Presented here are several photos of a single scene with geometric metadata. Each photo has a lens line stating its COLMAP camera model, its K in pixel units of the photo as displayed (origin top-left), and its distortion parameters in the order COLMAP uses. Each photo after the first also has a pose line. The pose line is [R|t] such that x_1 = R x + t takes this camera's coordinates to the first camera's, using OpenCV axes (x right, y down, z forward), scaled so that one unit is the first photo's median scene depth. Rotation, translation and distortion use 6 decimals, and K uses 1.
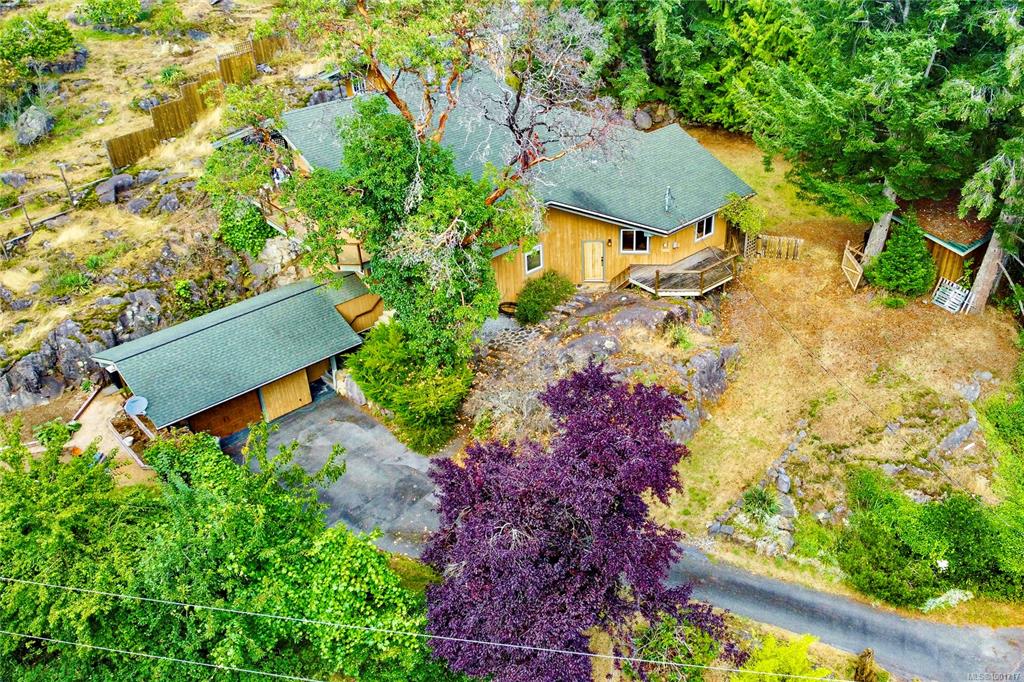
lens RADIAL K [[950.7, 0, 586.0], [0, 950.7, 338.2], [0, 0, 1]] dist [-0.008961, 0.000000]
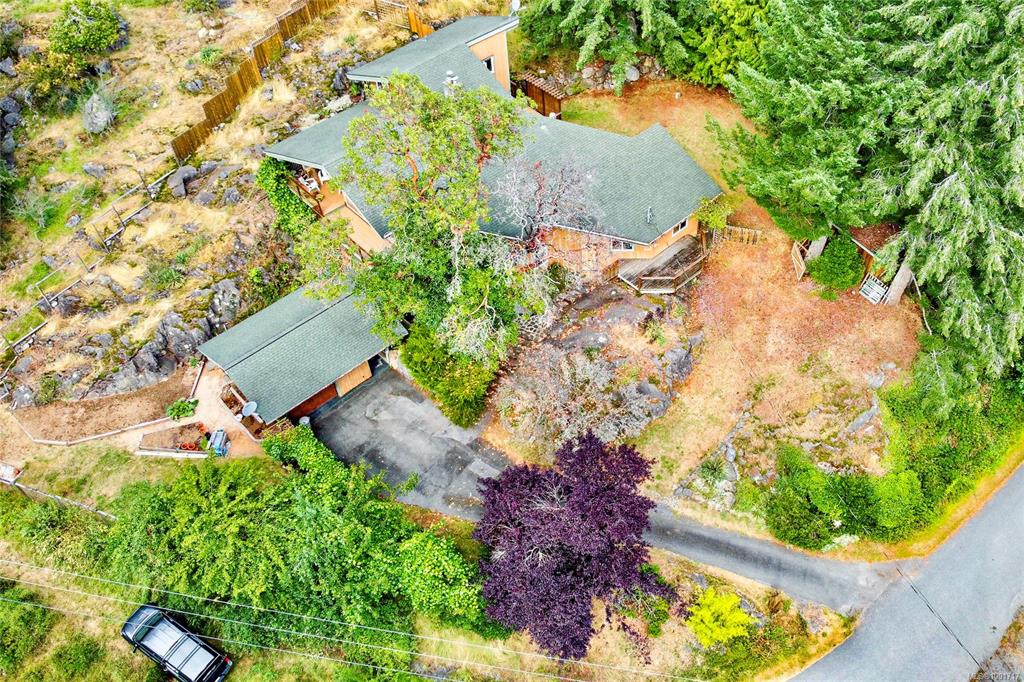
lens RADIAL K [[950.7, 0, 579.4], [0, 950.7, 356.6], [0, 0, 1]] dist [-0.008961, 0.000000]
pose [[0.999915, -0.012612, -0.003304, -0.002186], [0.013022, 0.953769, 0.300258, -0.353243], [-0.000635, -0.300275, 0.953852, -0.230670]]
